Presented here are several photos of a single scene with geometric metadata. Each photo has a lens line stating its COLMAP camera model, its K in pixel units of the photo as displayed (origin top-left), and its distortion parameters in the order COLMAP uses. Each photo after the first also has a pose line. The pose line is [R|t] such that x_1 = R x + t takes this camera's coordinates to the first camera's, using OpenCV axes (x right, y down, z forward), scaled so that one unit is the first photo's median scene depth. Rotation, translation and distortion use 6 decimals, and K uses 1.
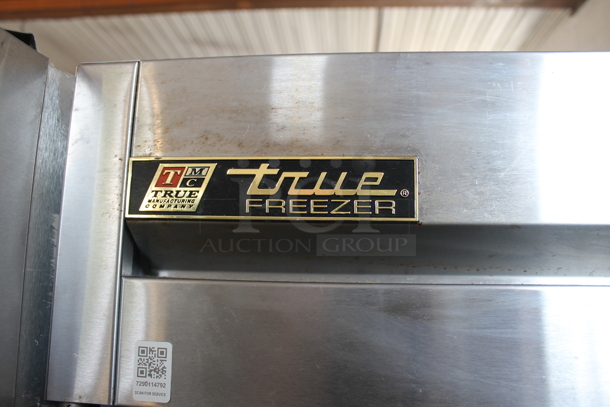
lens RADIAL K [[501.7, 0, 304.5], [0, 501.7, 204.0], [0, 0, 1]] dist [-0.112049, 0.054465]
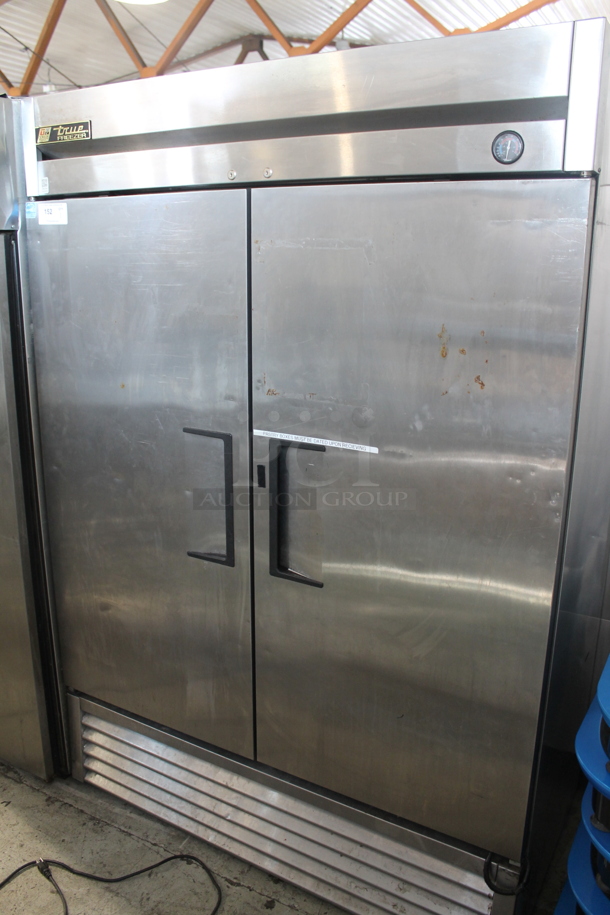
lens RADIAL K [[752.5, 0, 296.7], [0, 752.5, 452.7], [0, 0, 1]] dist [-0.112049, 0.054465]
pose [[0.906083, 0.094434, -0.412427, 4.012406], [0.074933, 0.923547, 0.376092, 0.252719], [0.416412, -0.371675, 0.829734, -3.710332]]
